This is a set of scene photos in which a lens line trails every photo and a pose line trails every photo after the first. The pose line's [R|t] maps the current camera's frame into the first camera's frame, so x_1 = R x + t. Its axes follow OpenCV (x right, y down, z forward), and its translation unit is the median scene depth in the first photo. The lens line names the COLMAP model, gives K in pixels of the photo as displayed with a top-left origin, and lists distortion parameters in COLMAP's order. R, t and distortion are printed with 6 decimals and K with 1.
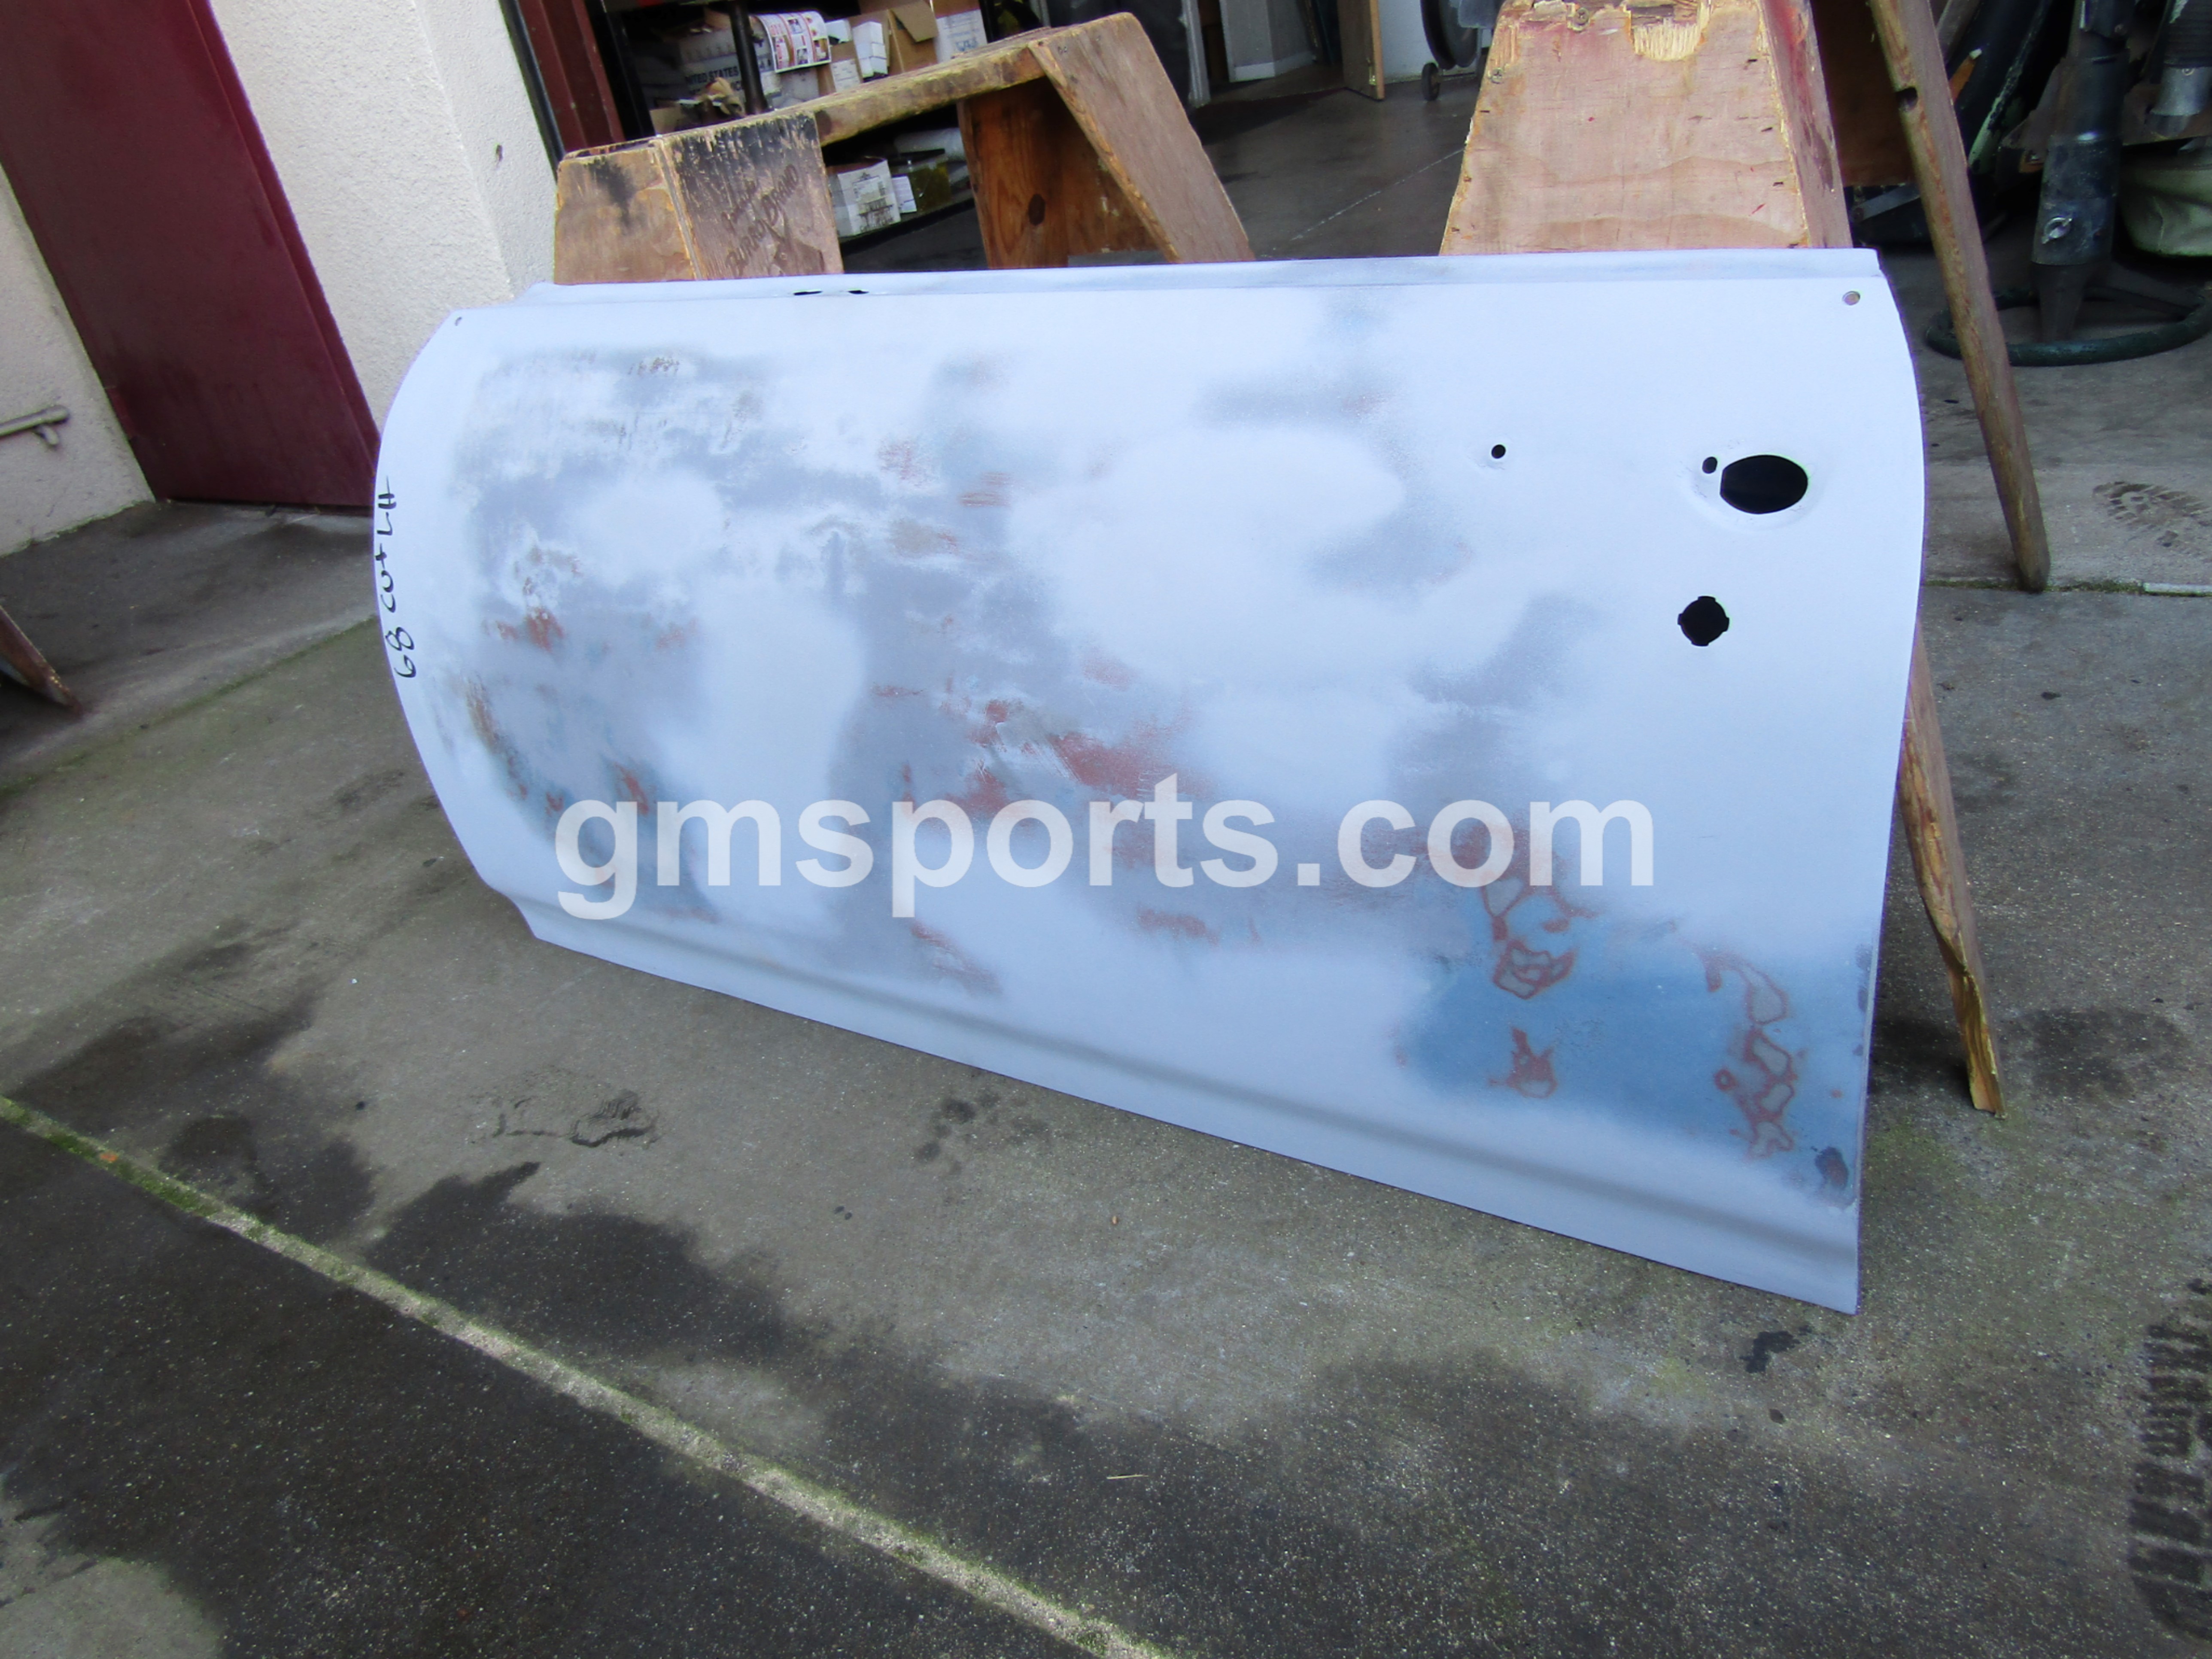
lens RADIAL K [[1578.6, 0, 1095.9], [0, 1578.6, 840.7], [0, 0, 1]] dist [-0.007931, -0.002561]
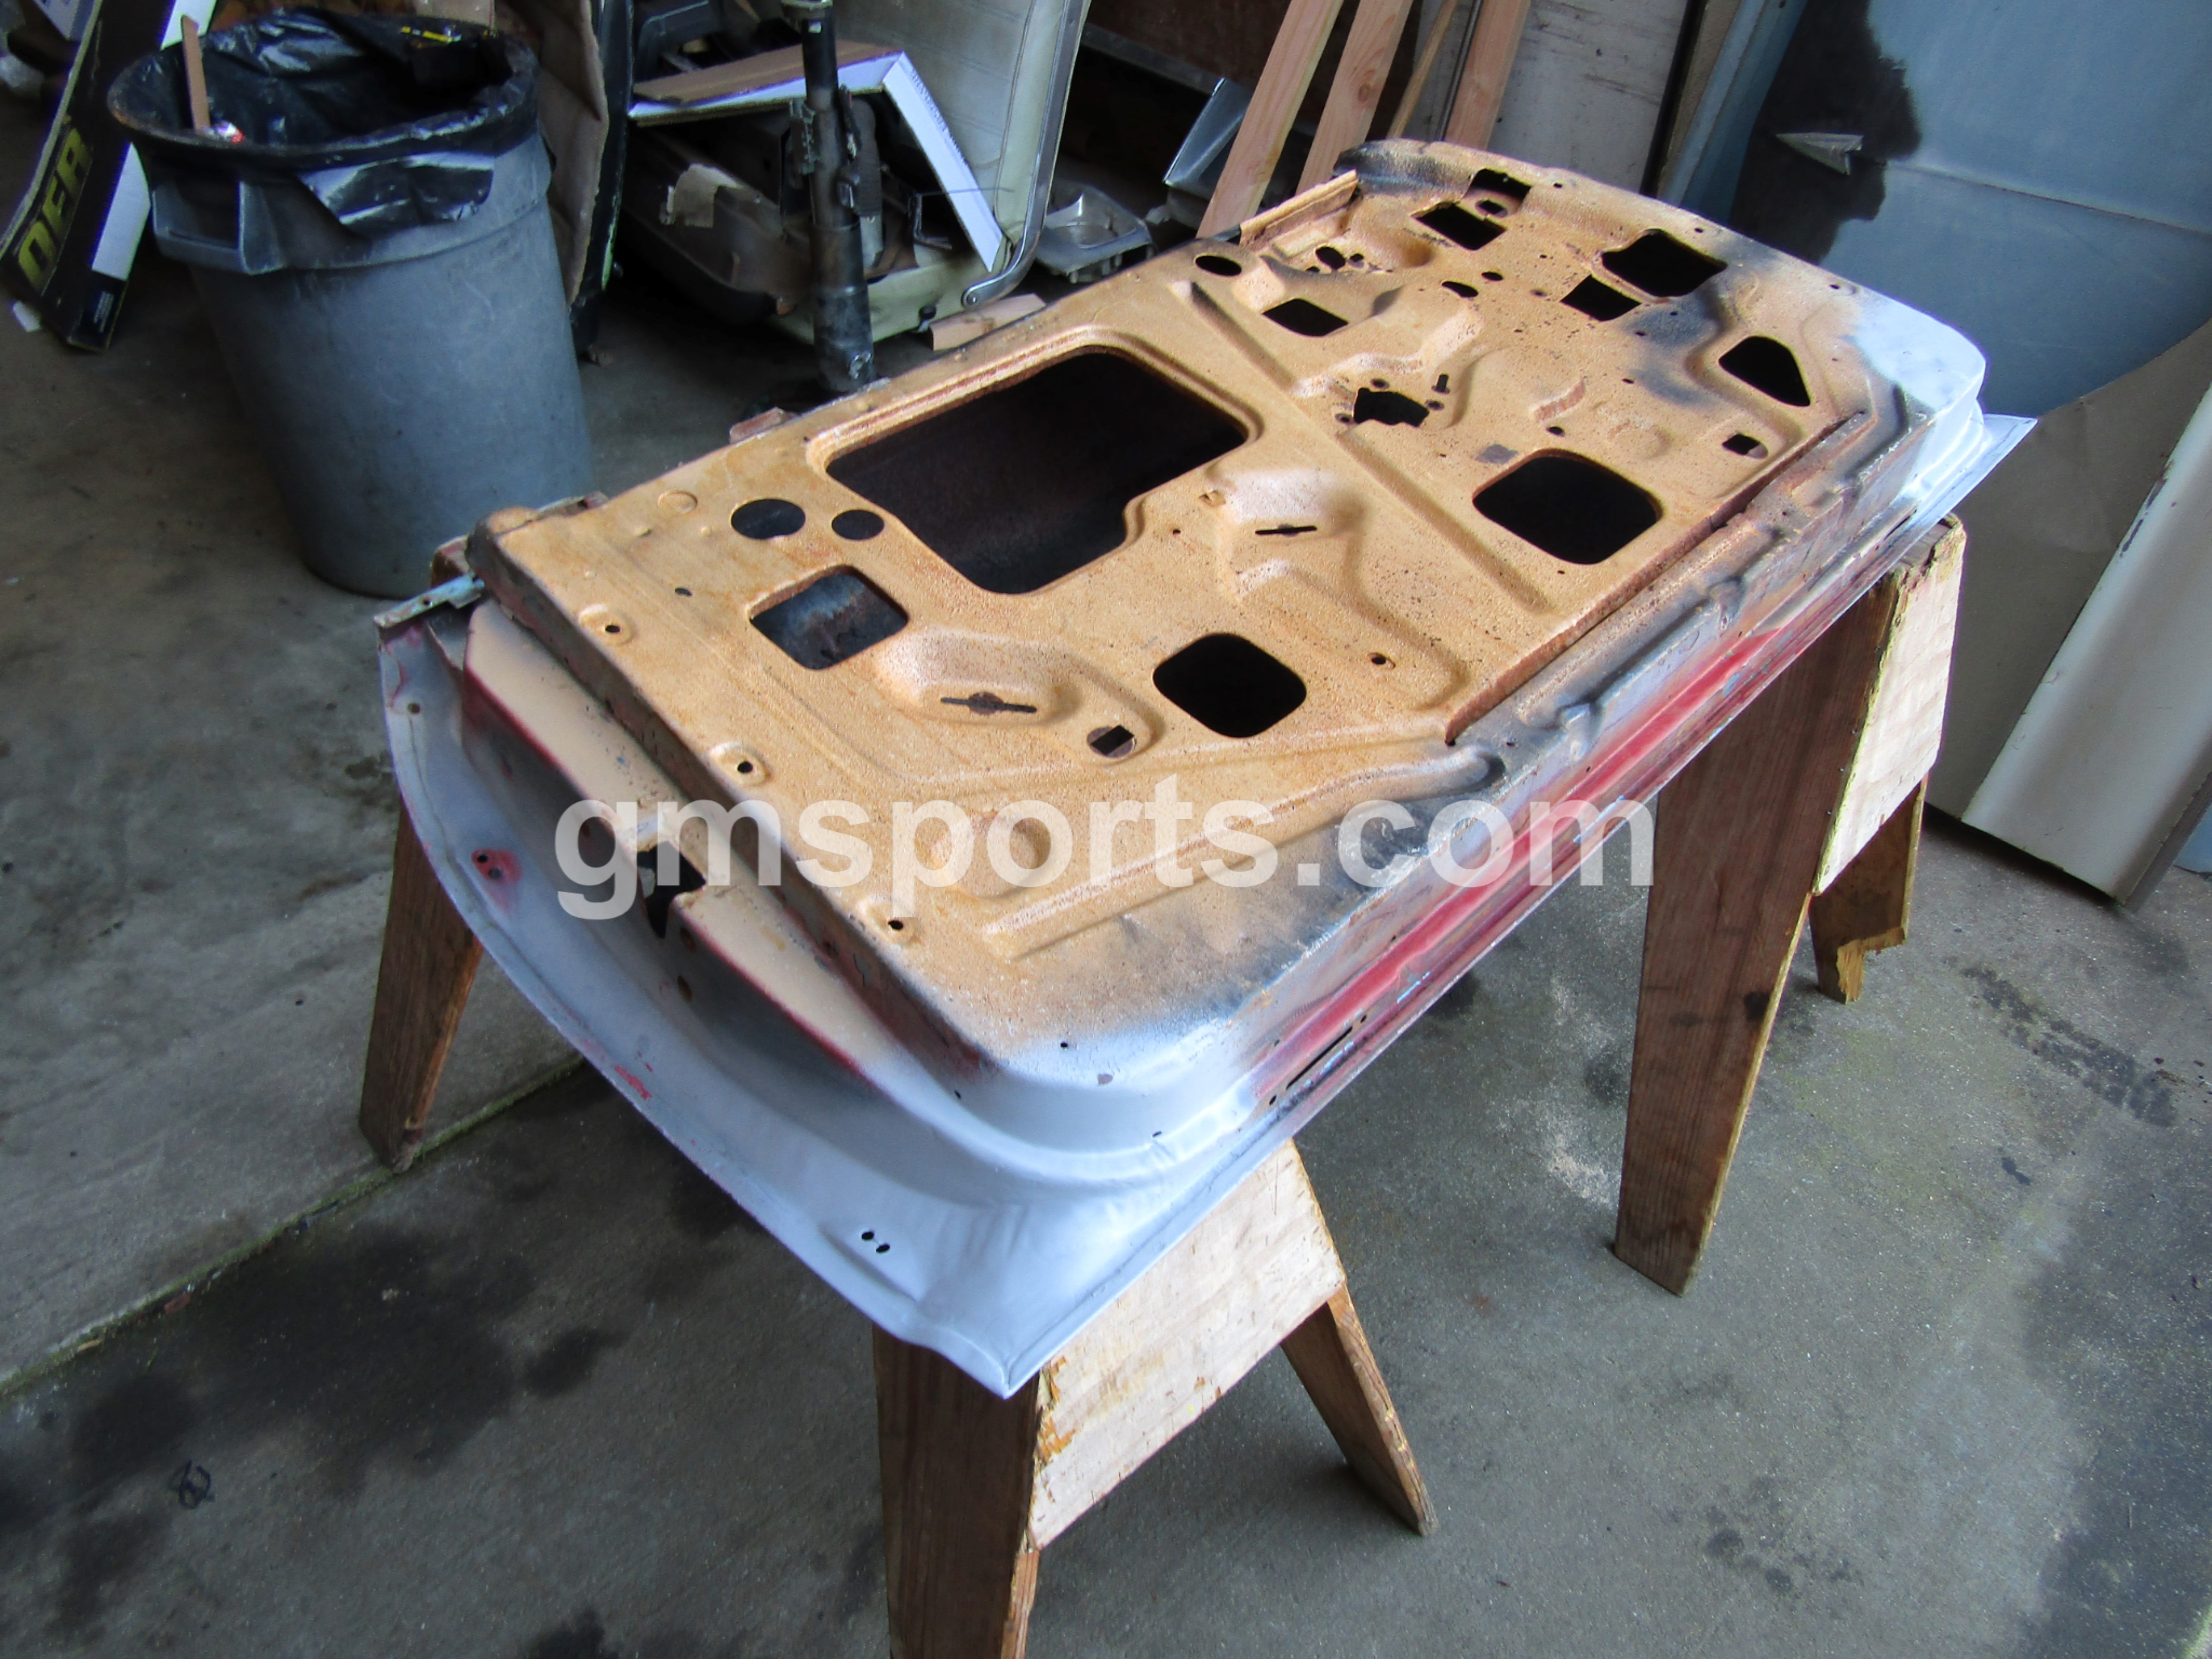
lens RADIAL K [[1578.6, 0, 1108.0], [0, 1578.6, 833.4], [0, 0, 1]] dist [-0.007931, -0.002561]
pose [[0.242233, -0.505494, 0.828130, -1.004568], [0.403893, 0.828613, 0.387648, -0.996359], [-0.882153, 0.240575, 0.404883, 0.941268]]
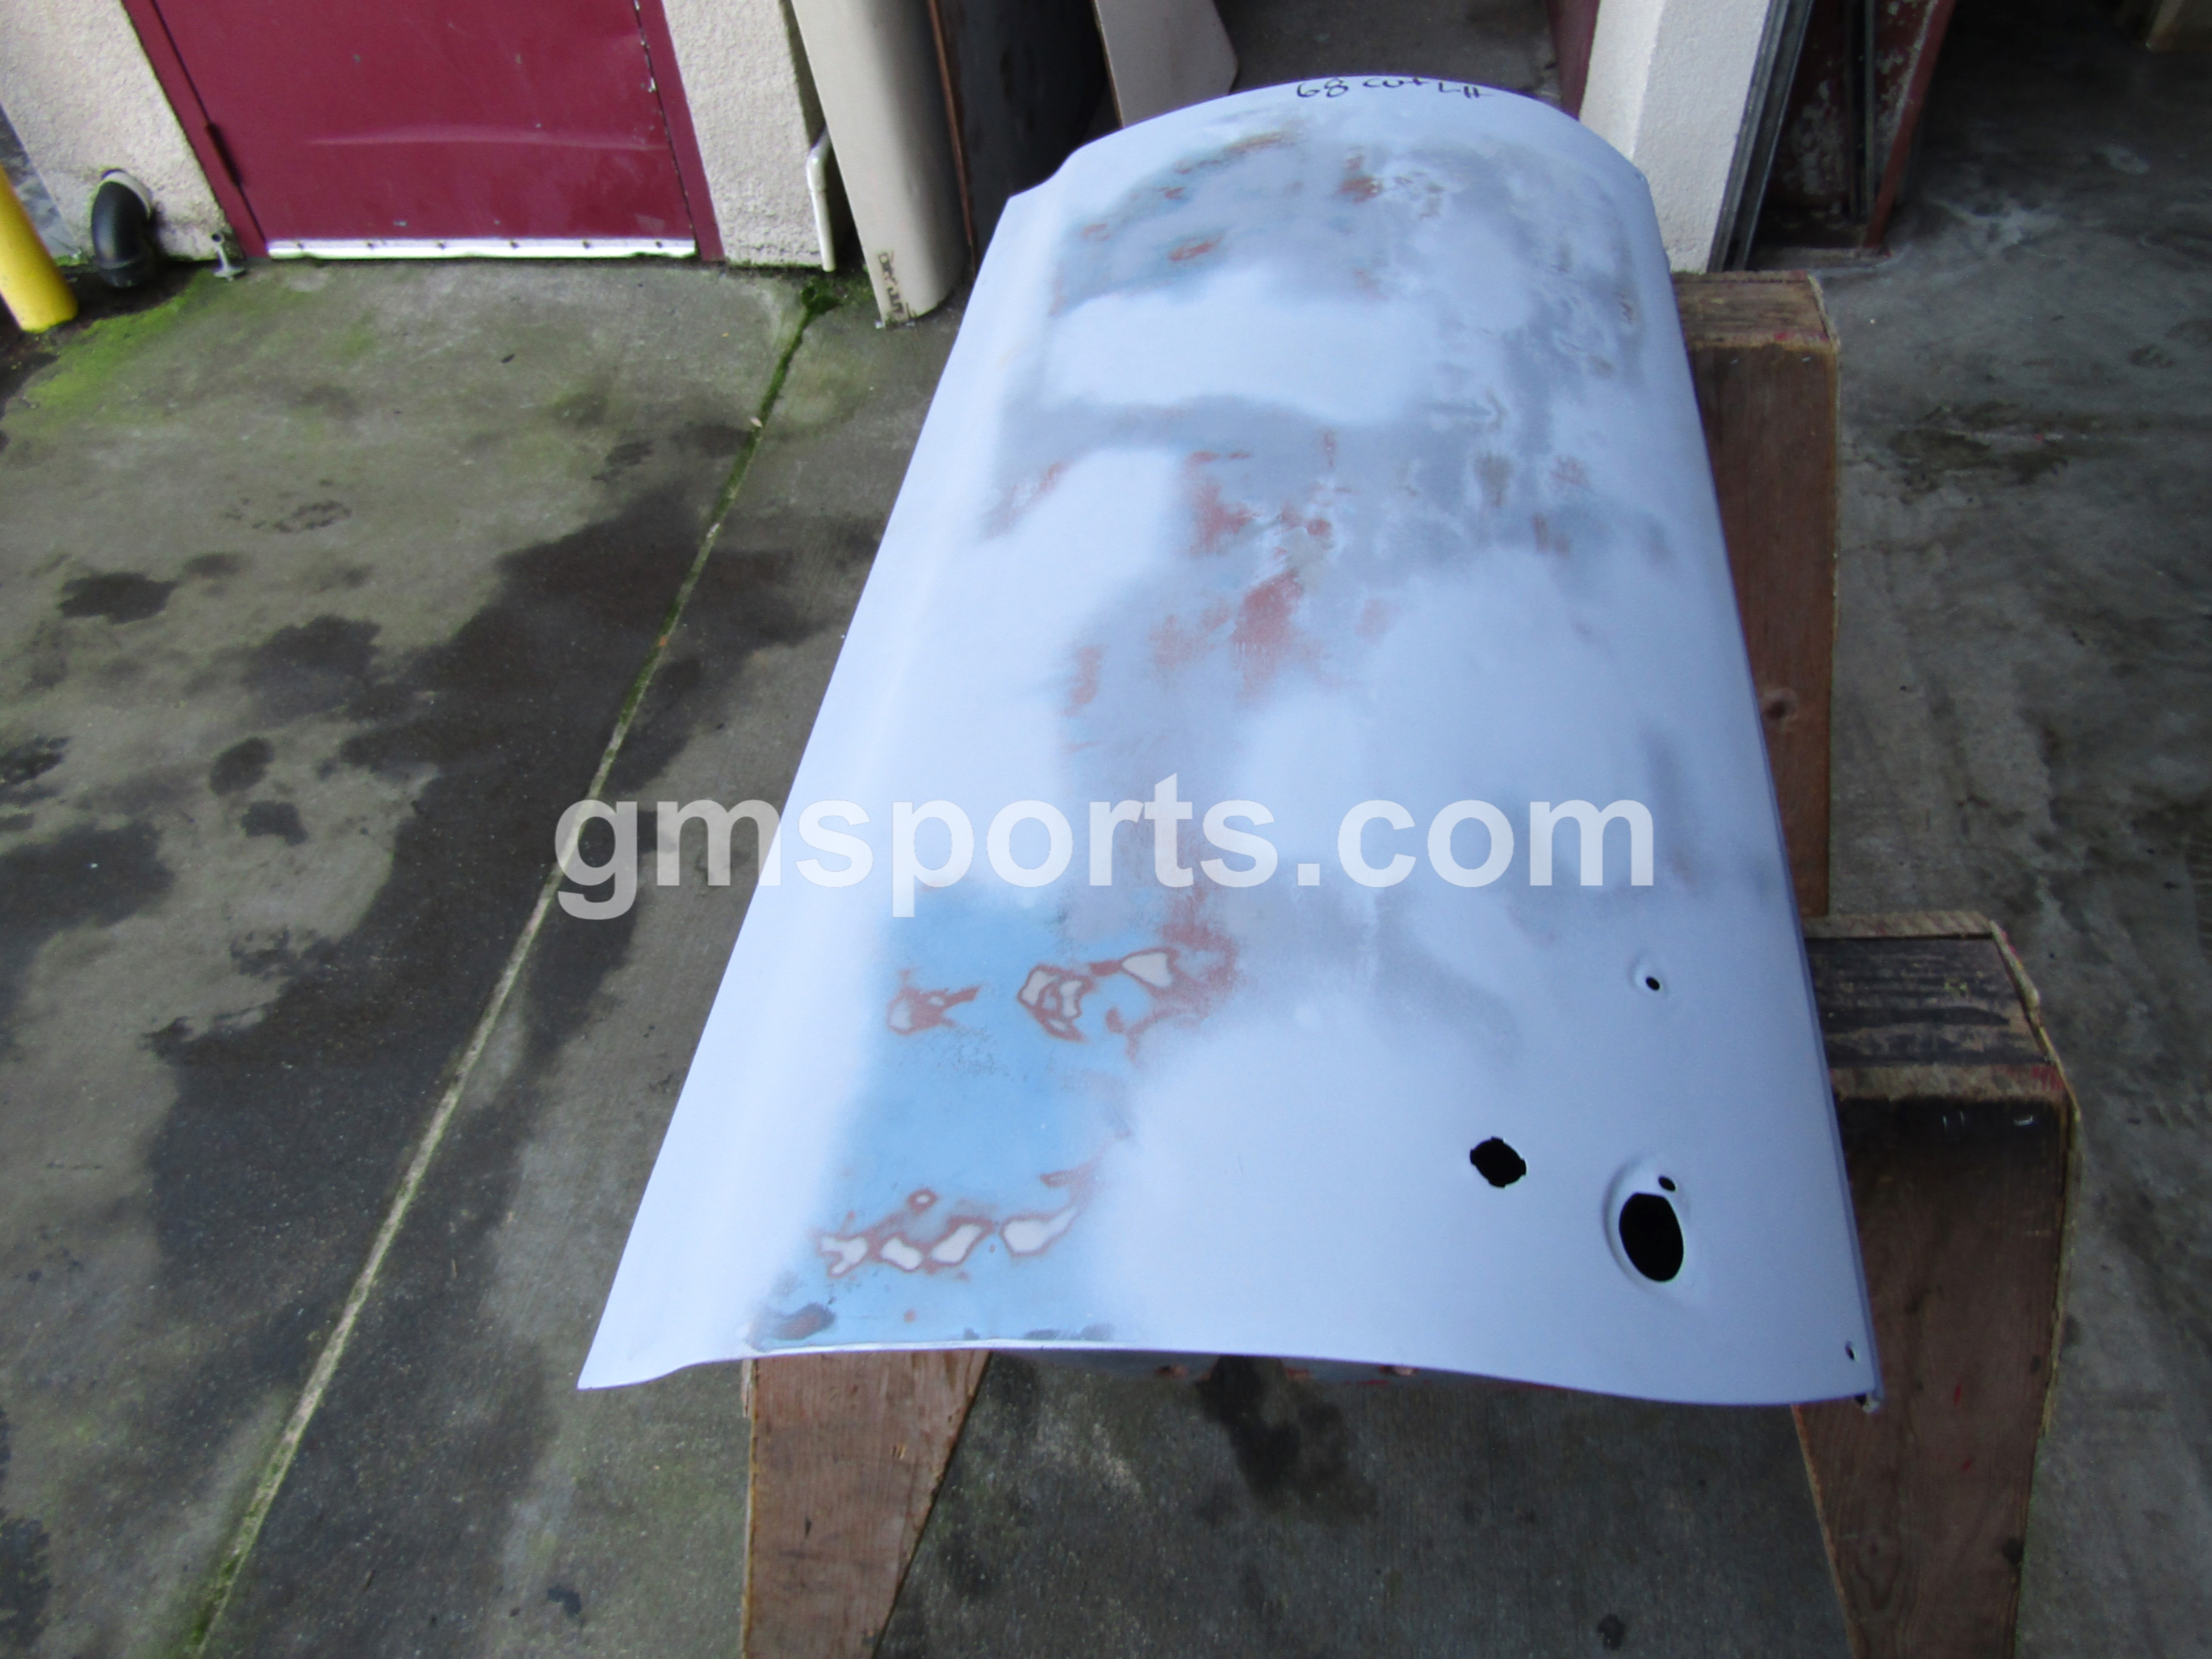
lens RADIAL K [[1578.6, 0, 1110.2], [0, 1578.6, 831.5], [0, 0, 1]] dist [-0.007931, -0.002561]
pose [[0.431898, 0.749757, -0.501327, 0.740765], [-0.461875, 0.661288, 0.591075, -1.136542], [0.774684, -0.023734, 0.631903, 0.393900]]
